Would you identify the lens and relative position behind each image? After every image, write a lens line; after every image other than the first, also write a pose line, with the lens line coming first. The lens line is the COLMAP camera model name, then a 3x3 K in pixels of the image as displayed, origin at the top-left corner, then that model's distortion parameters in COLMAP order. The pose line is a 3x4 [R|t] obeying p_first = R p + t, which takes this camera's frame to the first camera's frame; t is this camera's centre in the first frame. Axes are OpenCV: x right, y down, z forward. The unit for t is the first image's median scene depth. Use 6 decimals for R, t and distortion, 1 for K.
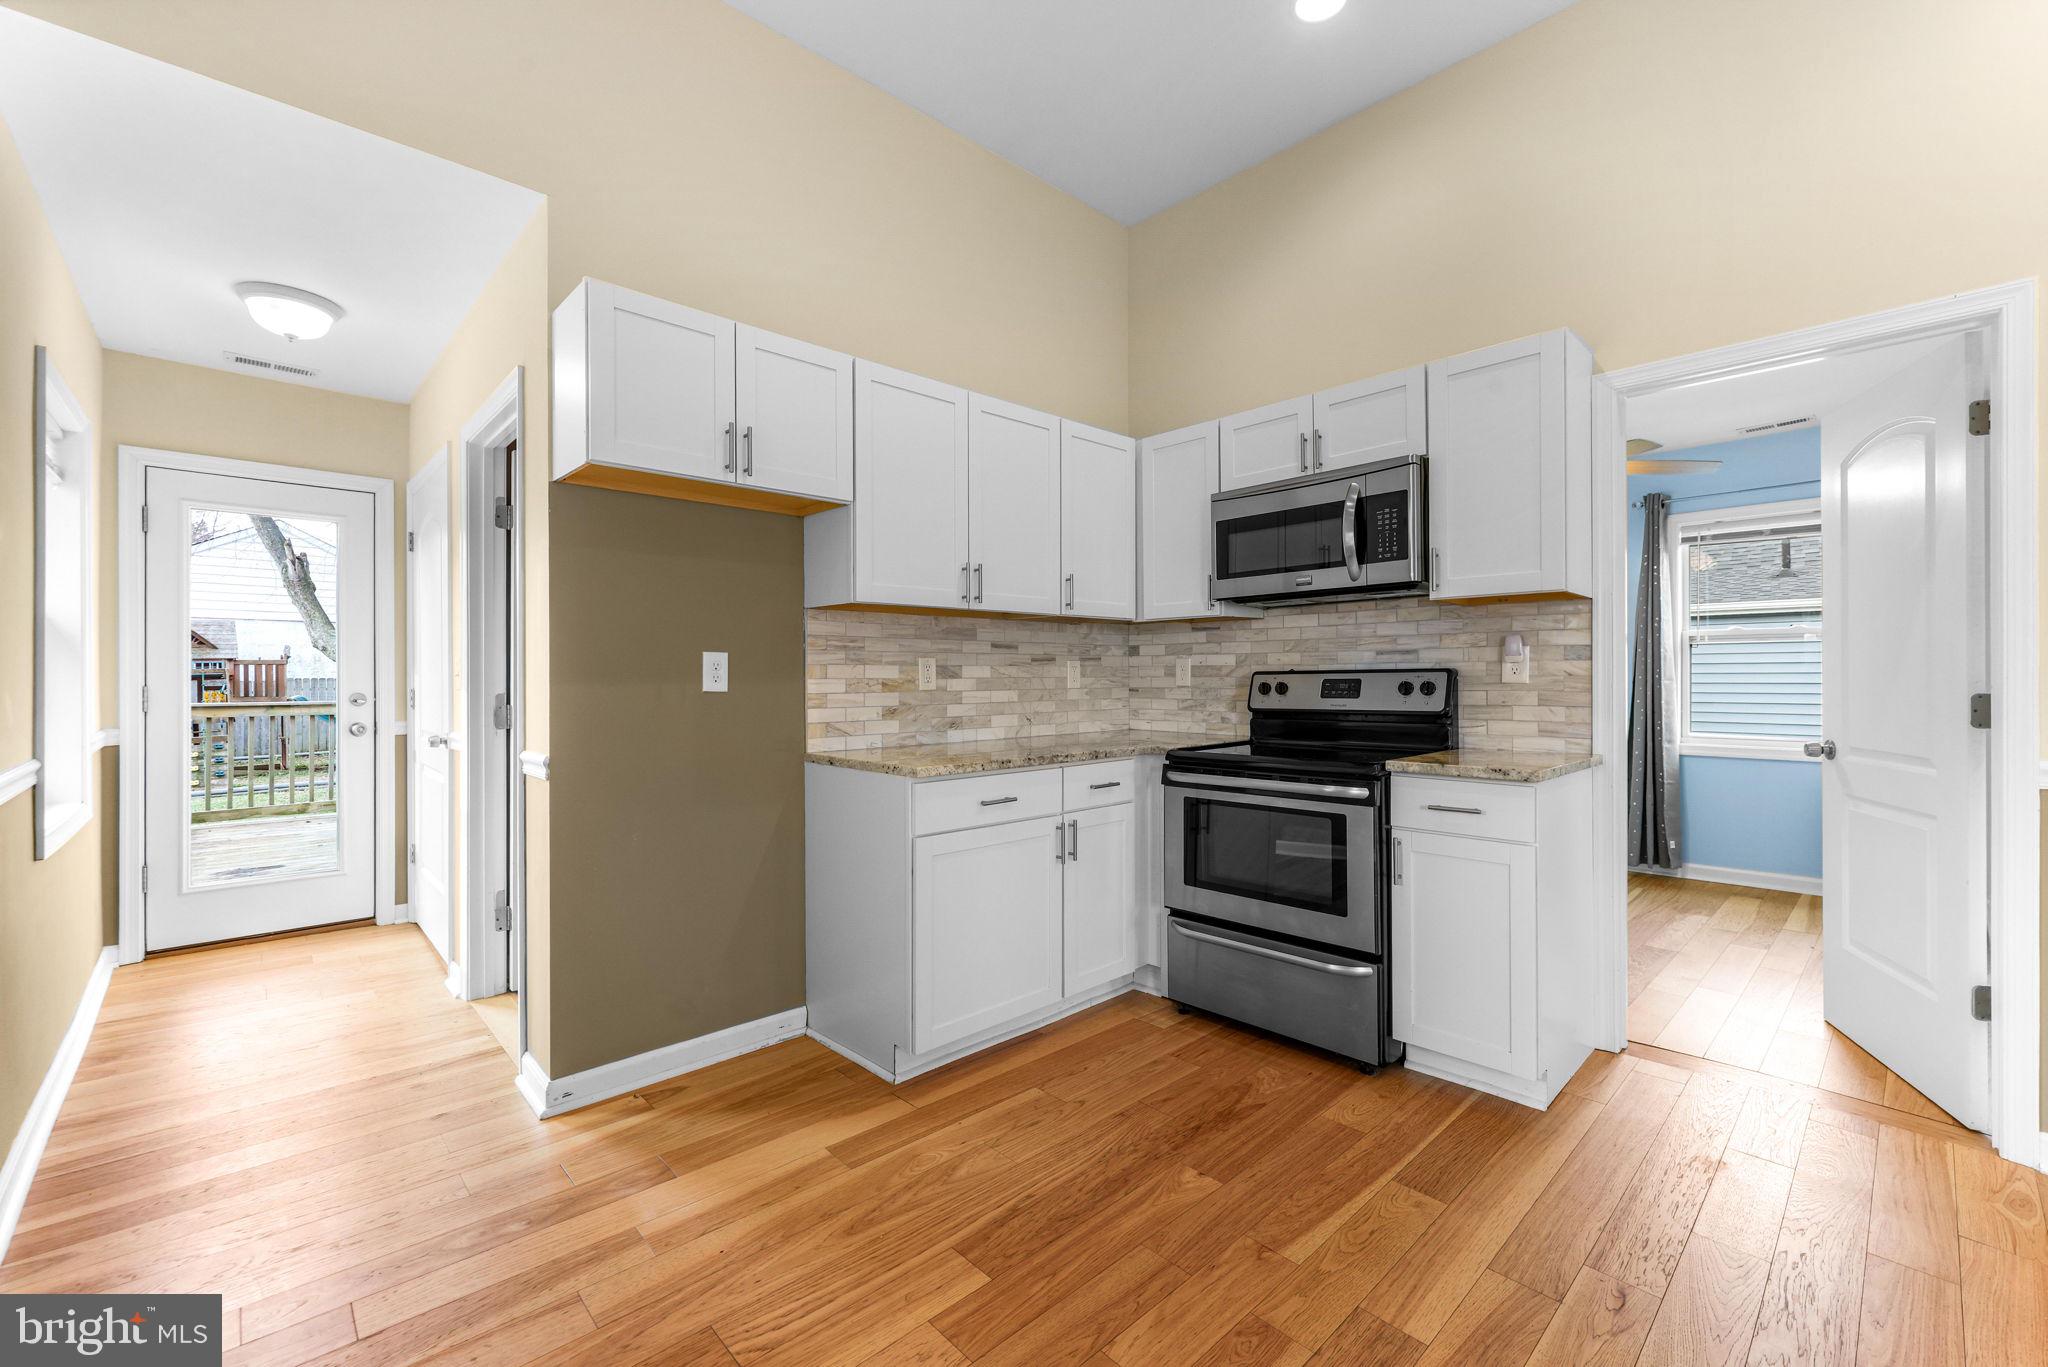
lens RADIAL K [[835.7, 0, 1018.2], [0, 835.7, 678.8], [0, 0, 1]] dist [0.001505, -0.001764]
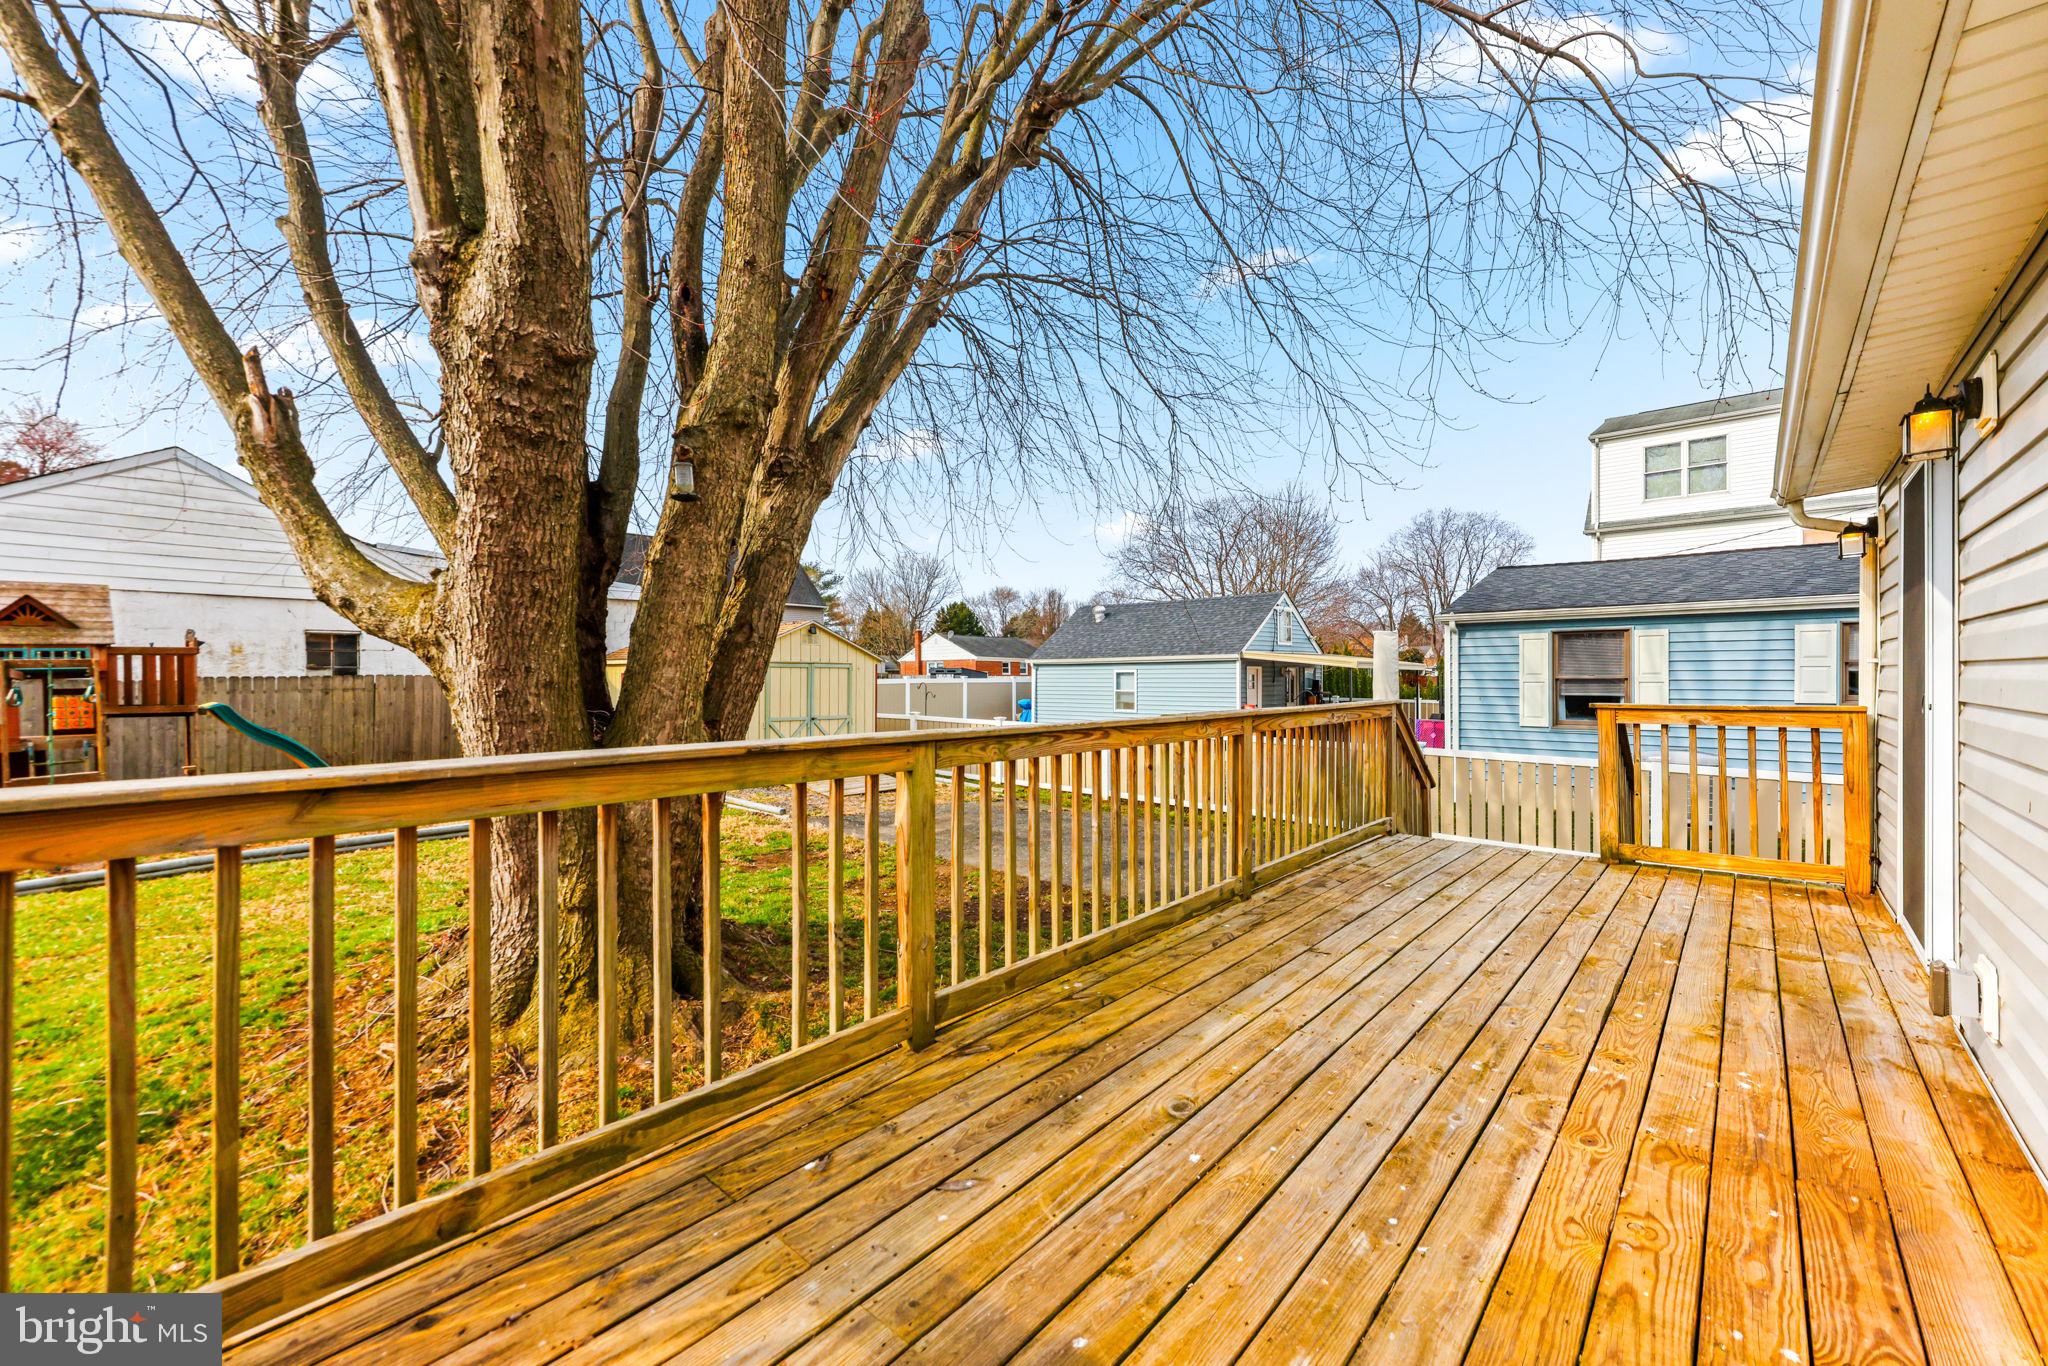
lens RADIAL K [[835.7, 0, 1036.8], [0, 835.7, 680.8], [0, 0, 1]] dist [0.001505, -0.001764]
pose [[0.996193, 0.003653, 0.087095, -1.599596], [-0.003579, 0.999993, -0.001011, 0.005562], [-0.087098, 0.000696, 0.996200, 1.691272]]
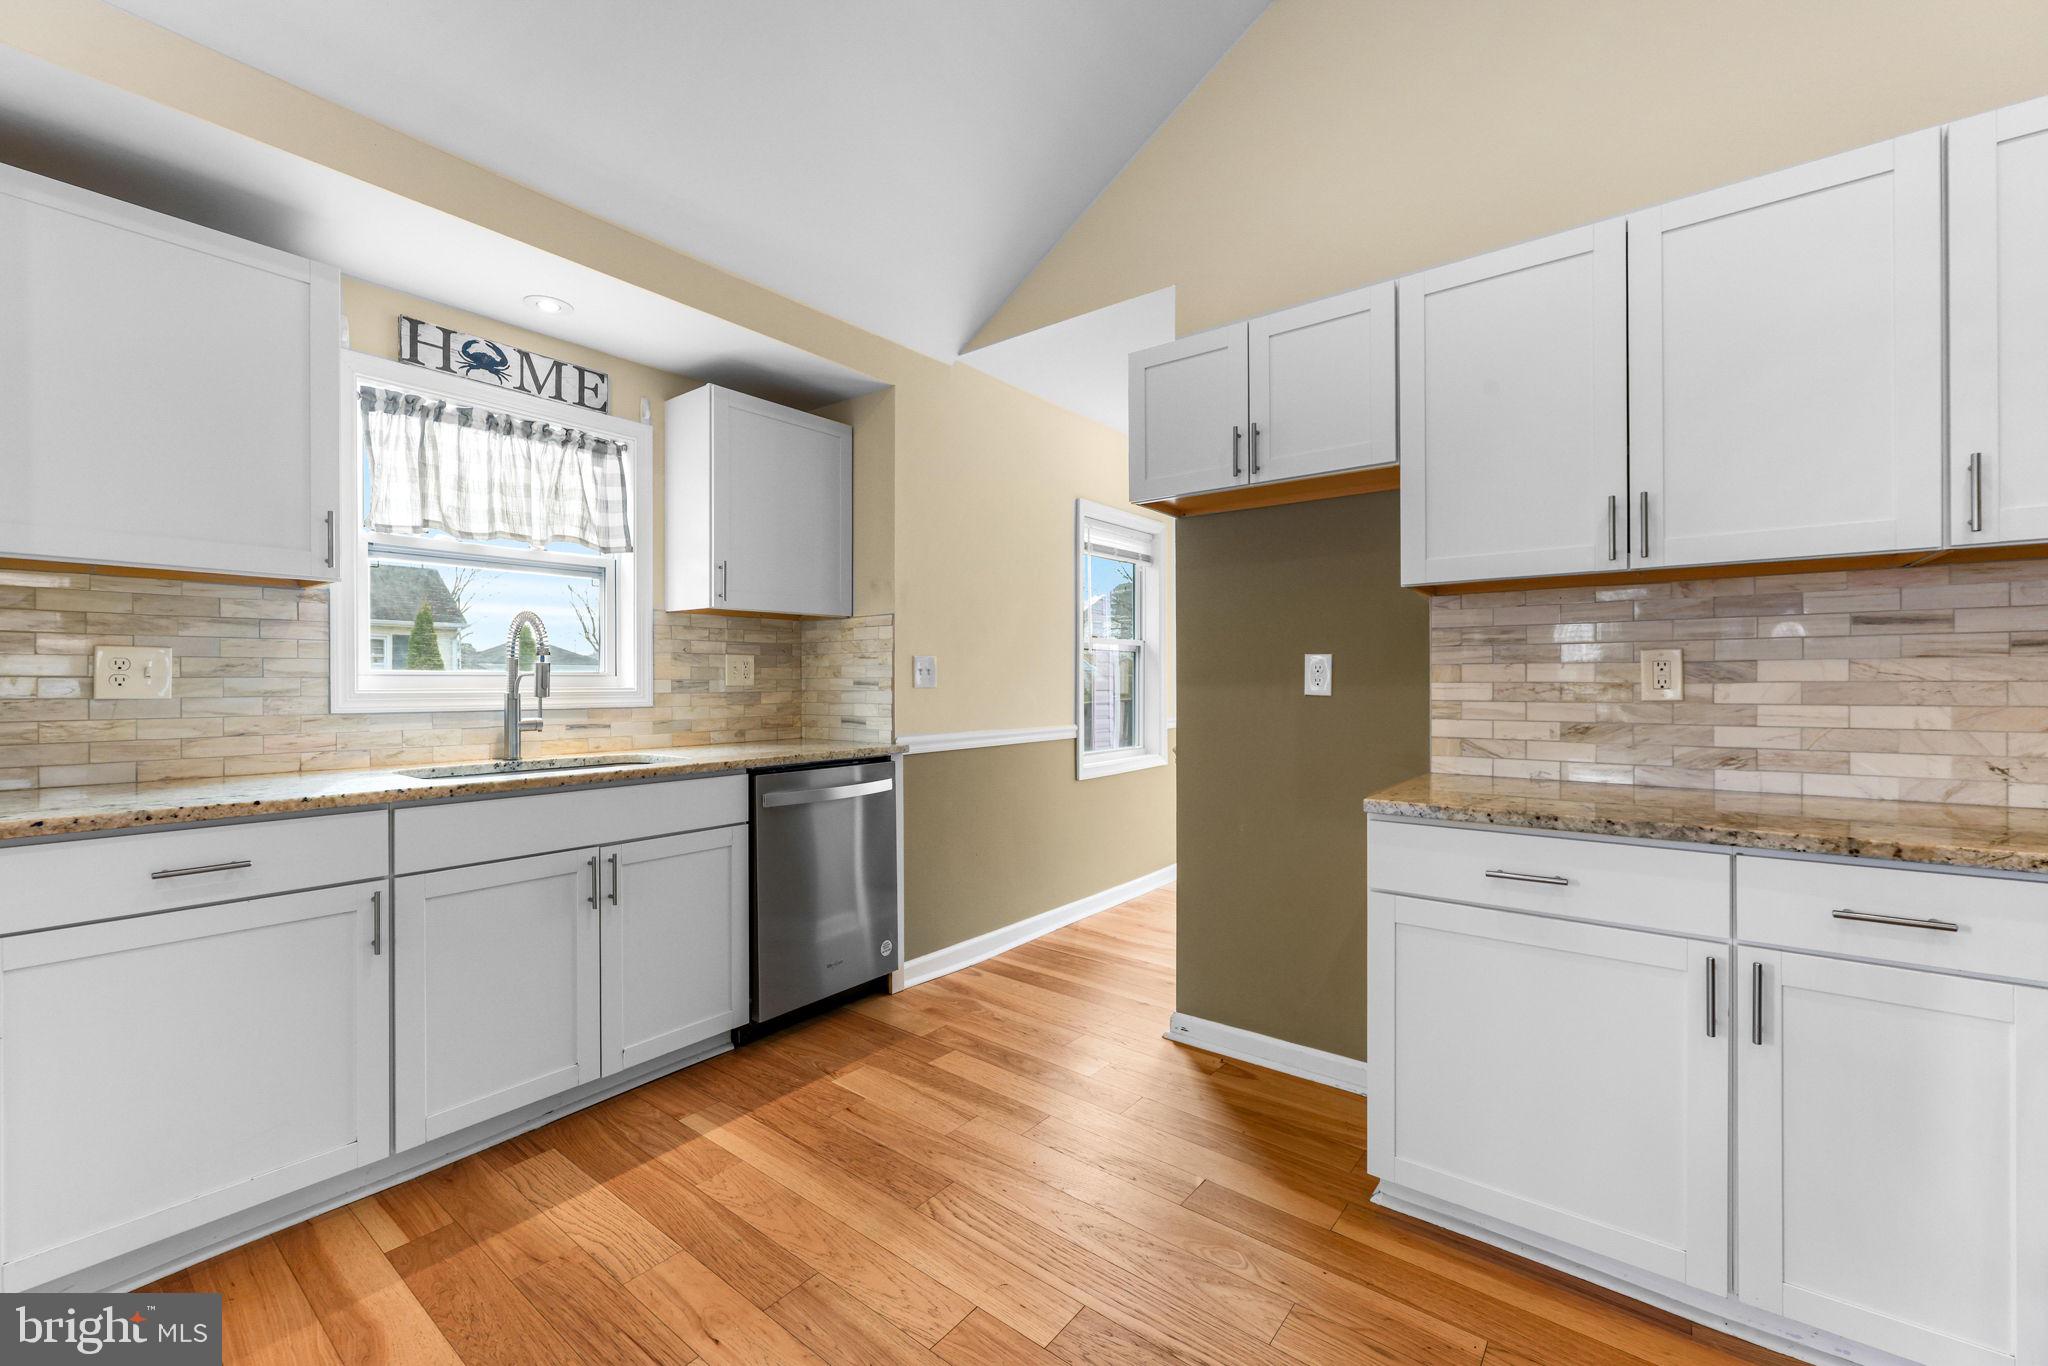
lens RADIAL K [[835.7, 0, 1019.7], [0, 835.7, 679.9], [0, 0, 1]] dist [0.001505, -0.001764]
pose [[0.158945, 0.002538, -0.987284, 0.412961], [-0.001484, 0.999996, 0.002332, -0.002889], [0.987286, 0.001094, 0.158948, 0.398778]]
